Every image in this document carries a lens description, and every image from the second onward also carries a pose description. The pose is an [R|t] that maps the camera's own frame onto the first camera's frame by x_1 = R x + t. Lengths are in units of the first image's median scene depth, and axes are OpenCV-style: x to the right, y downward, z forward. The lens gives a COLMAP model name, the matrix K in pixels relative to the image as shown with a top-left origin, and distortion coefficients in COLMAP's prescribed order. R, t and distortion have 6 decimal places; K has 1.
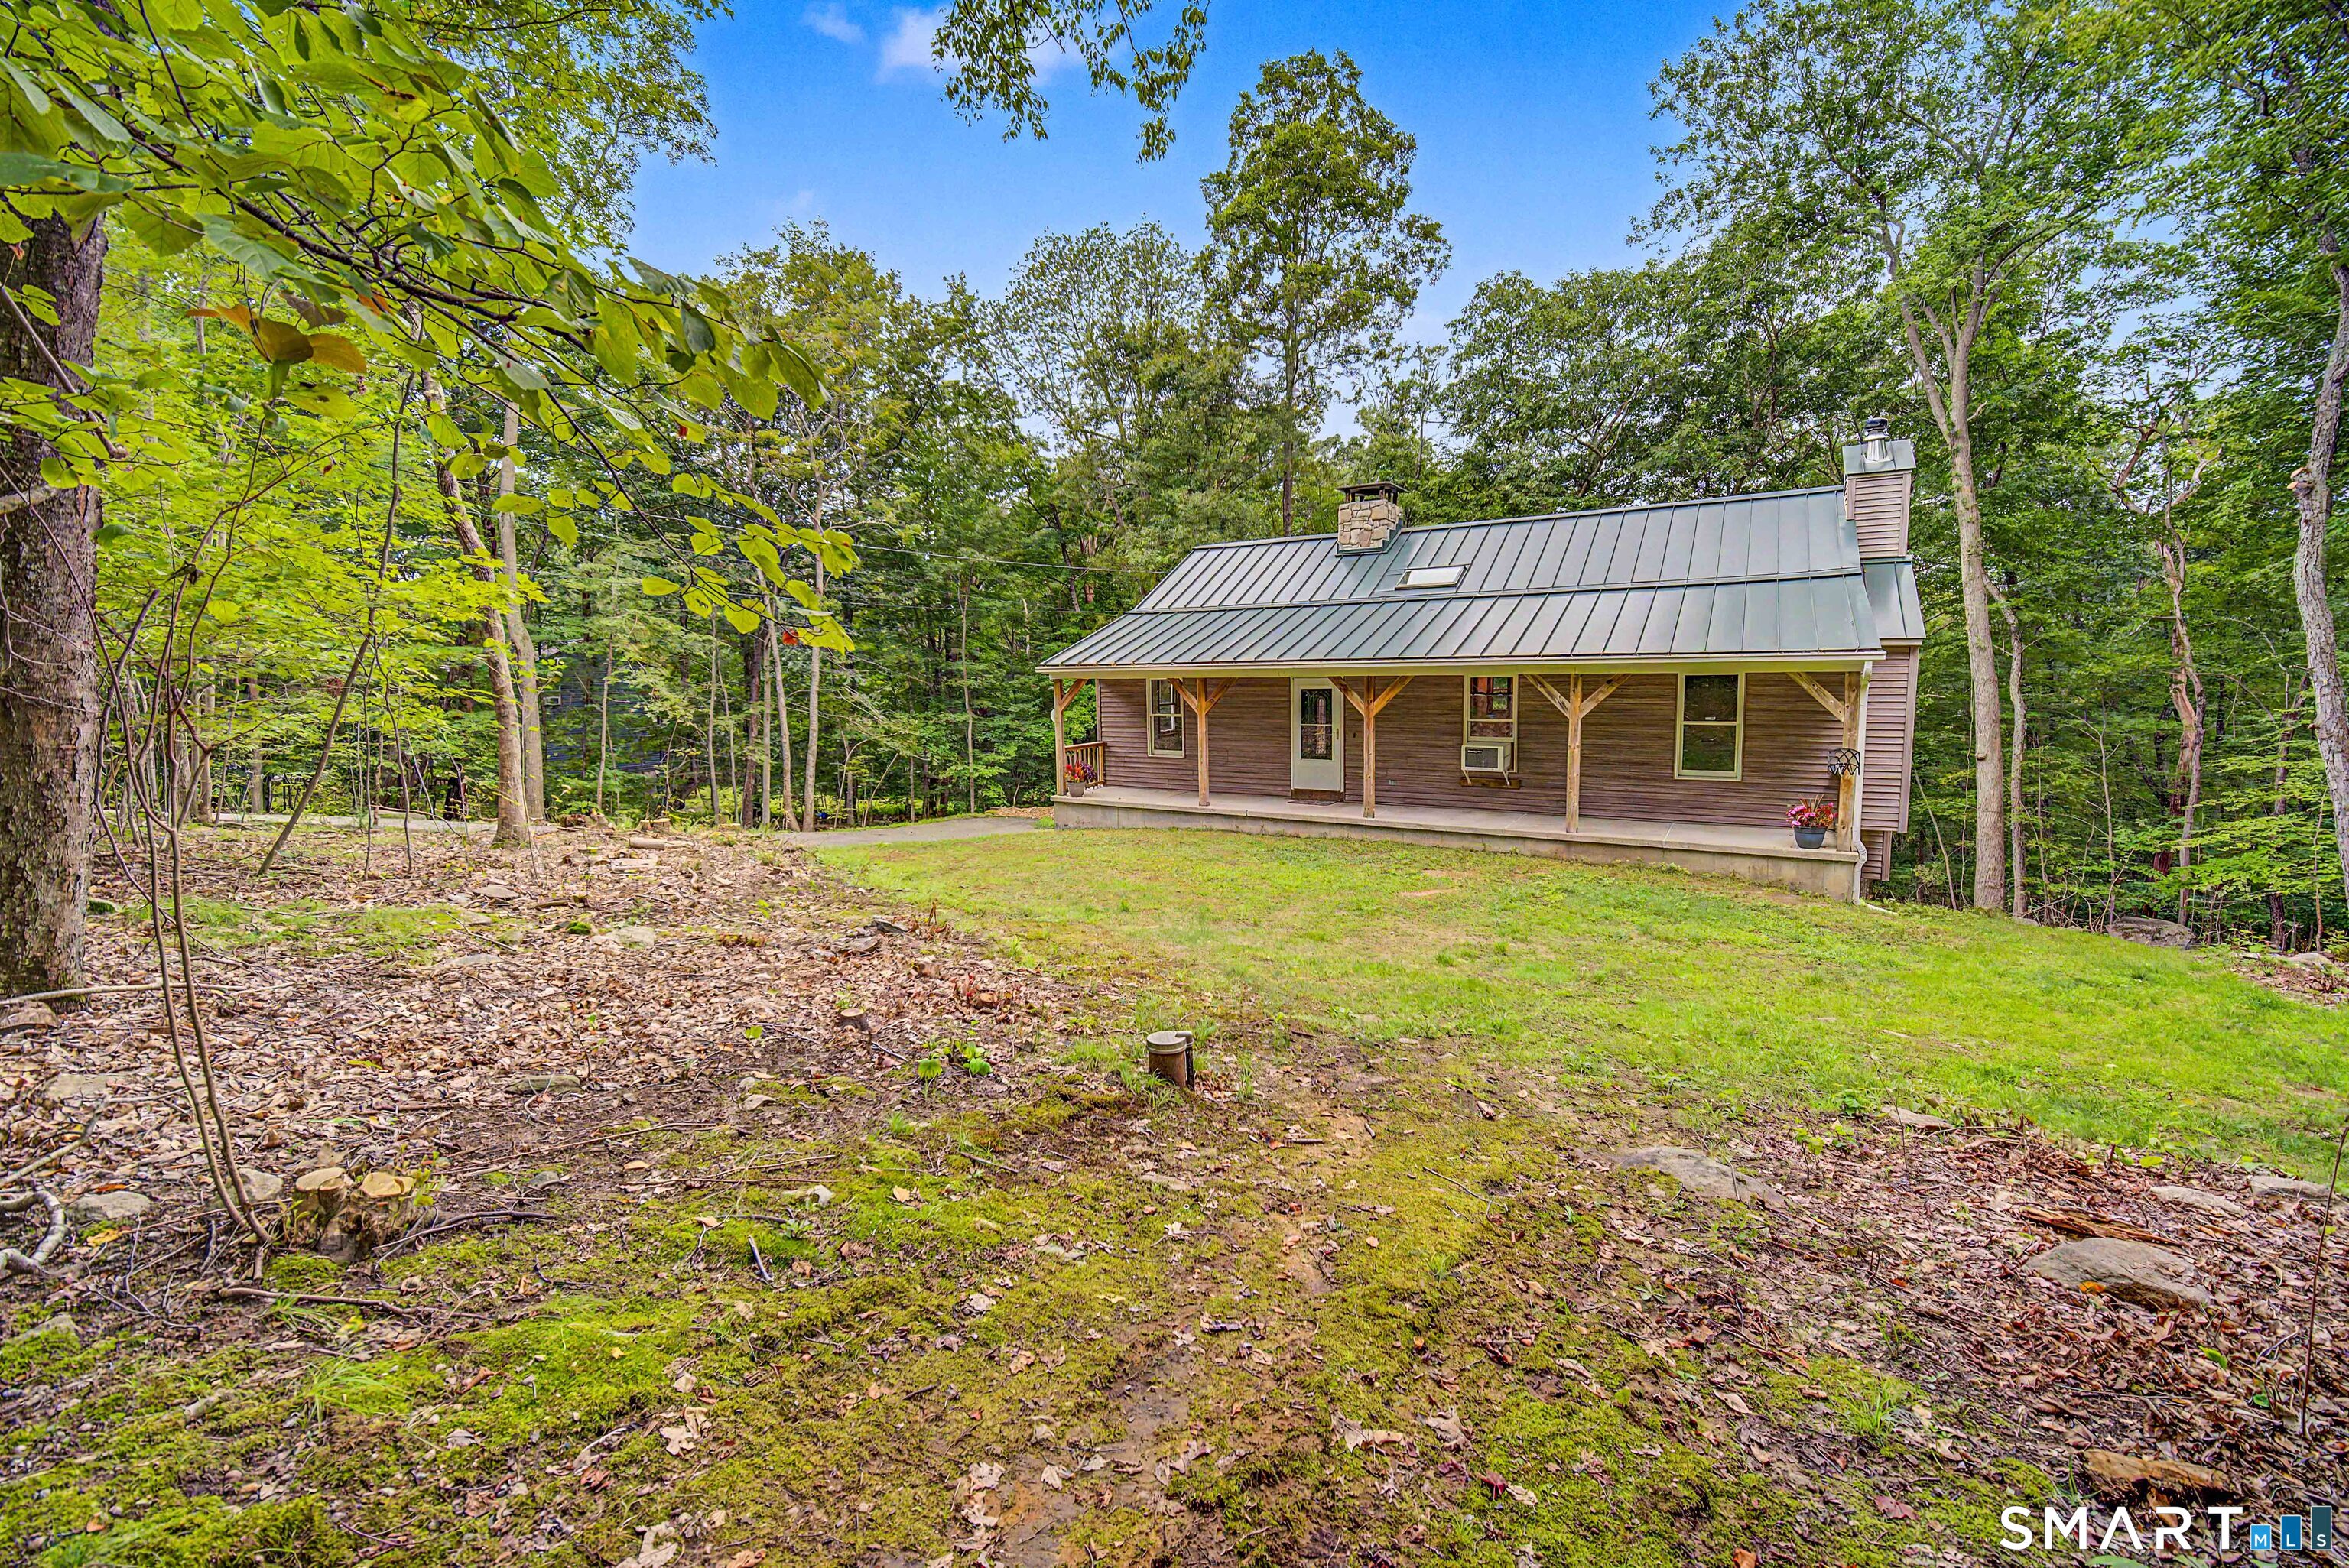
lens RADIAL K [[955.4, 0, 1173.0], [0, 955.4, 775.7], [0, 0, 1]] dist [-0.002028, -0.000438]
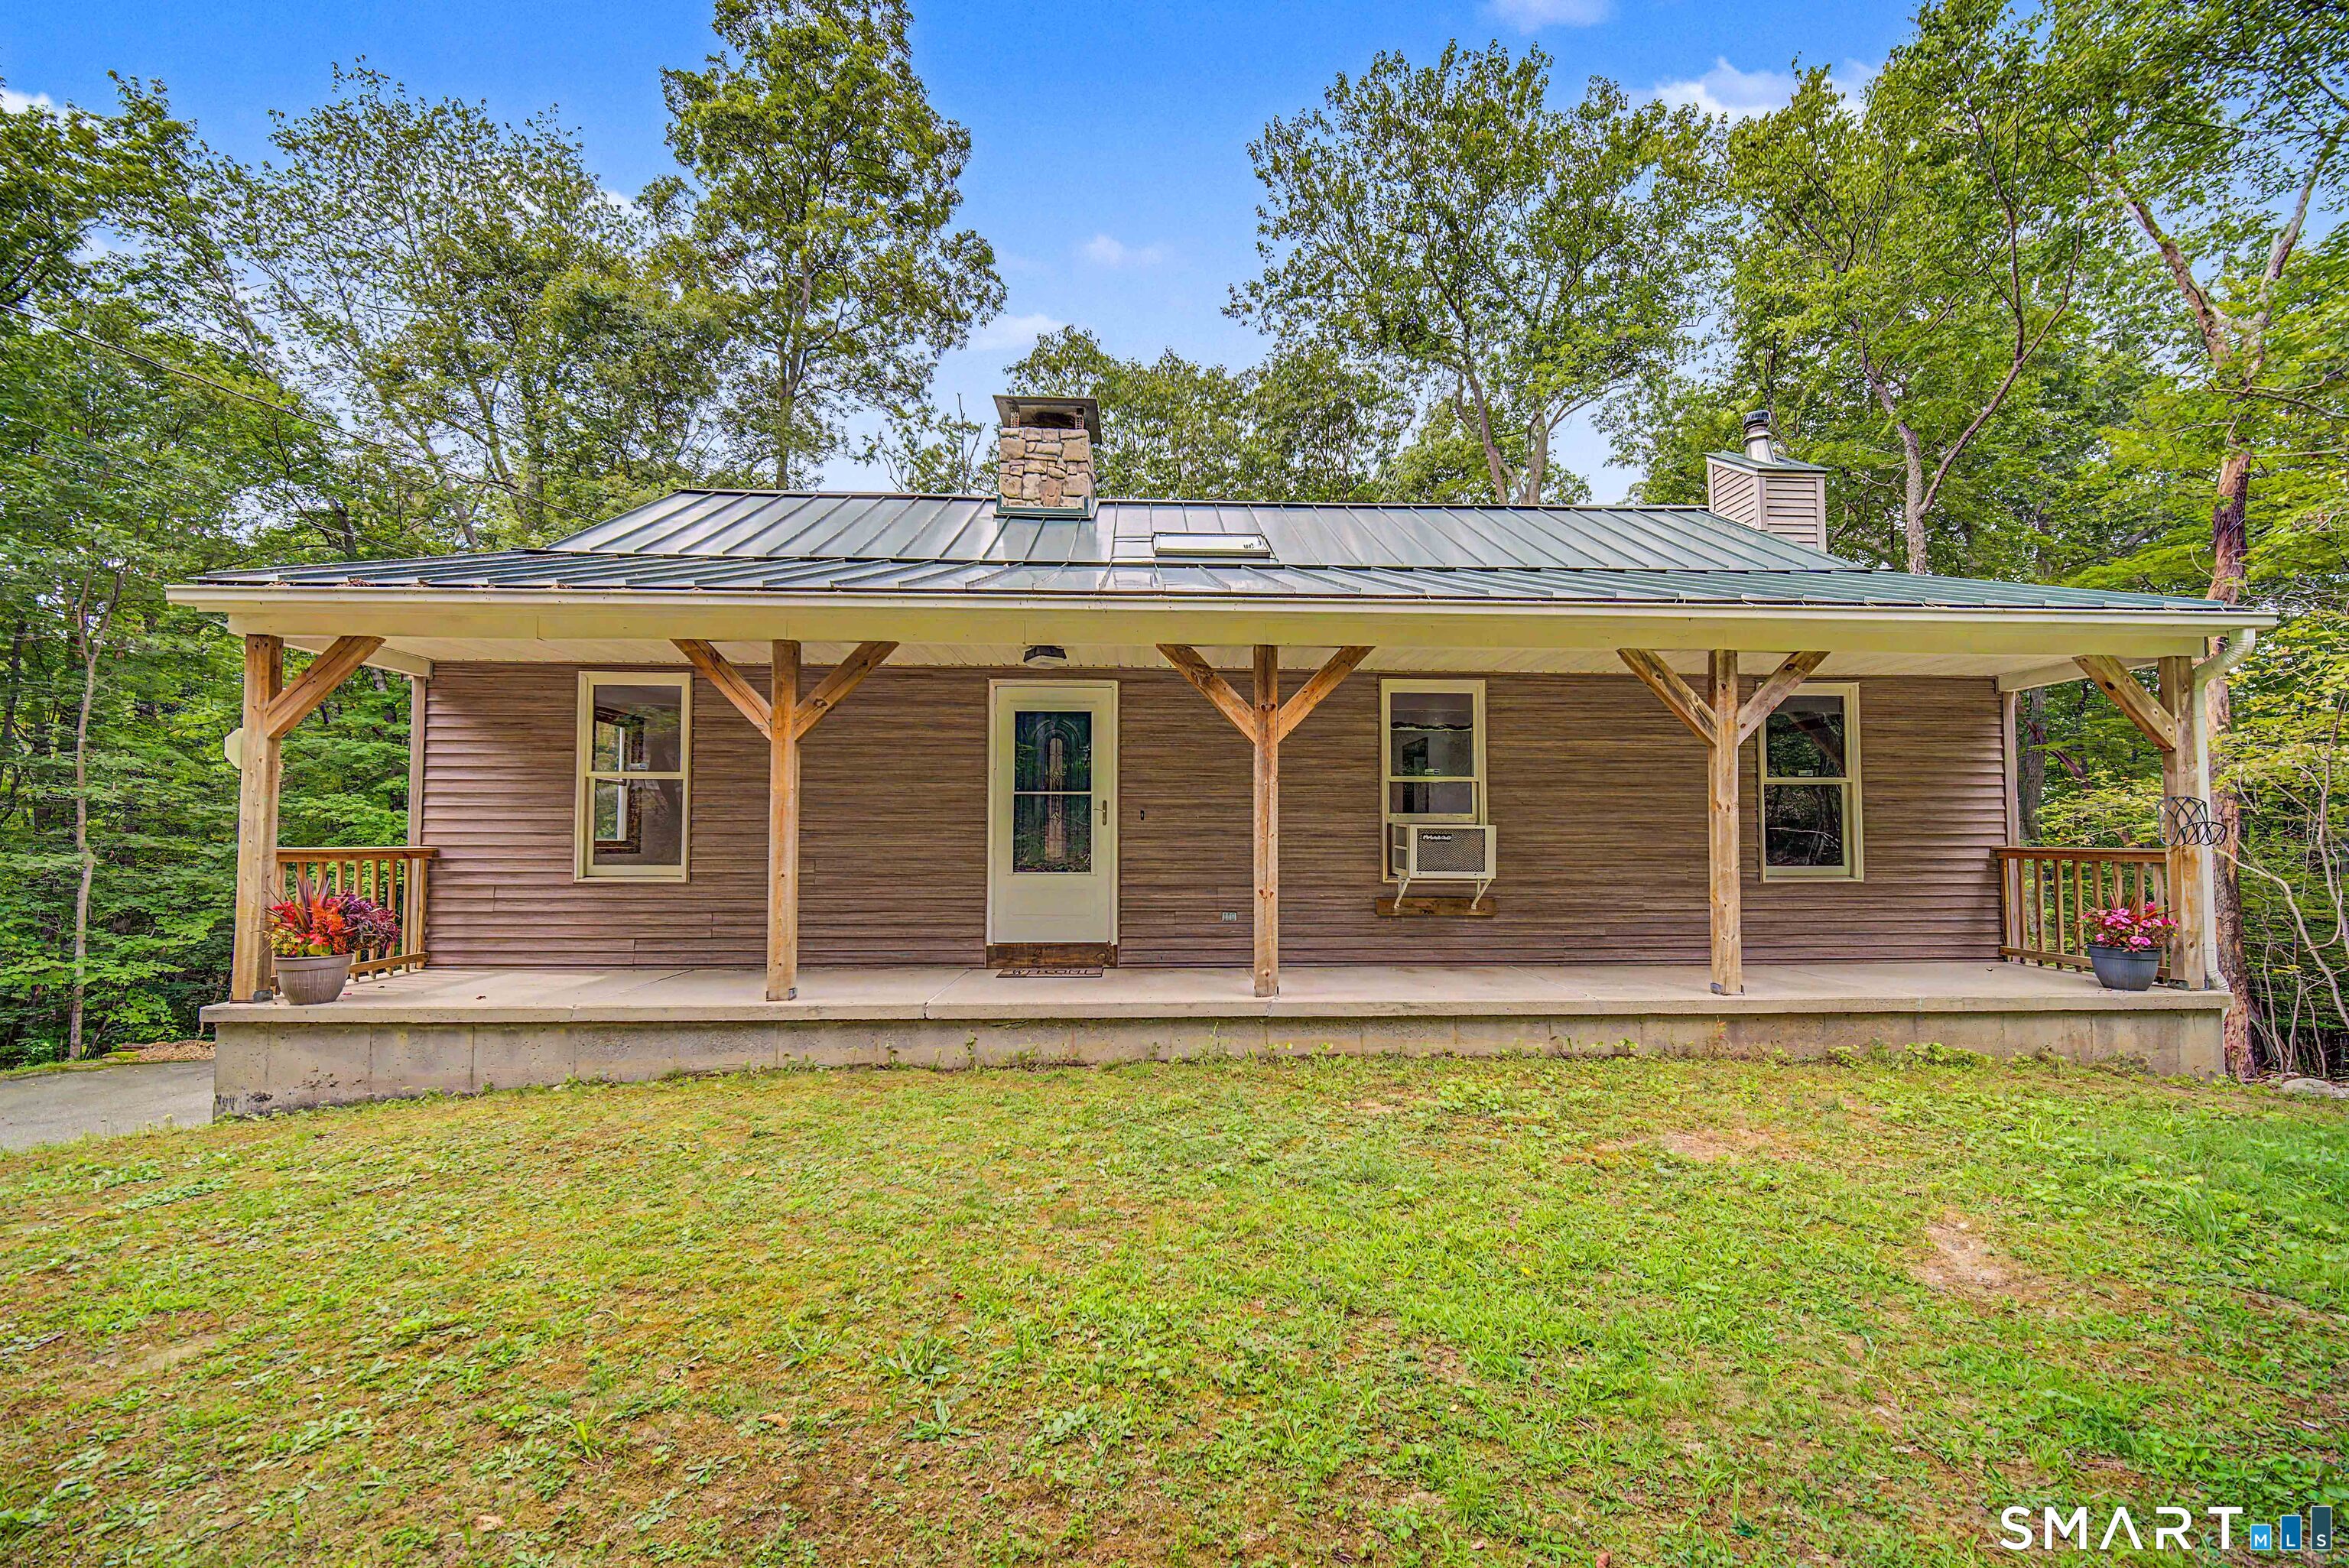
lens RADIAL K [[955.4, 0, 1190.6], [0, 955.4, 804.9], [0, 0, 1]] dist [-0.002028, -0.000438]
pose [[0.823810, 0.040338, 0.565429, -0.041465], [0.049232, 0.988605, -0.142257, 0.016038], [-0.564724, 0.145030, 0.812436, 0.557533]]
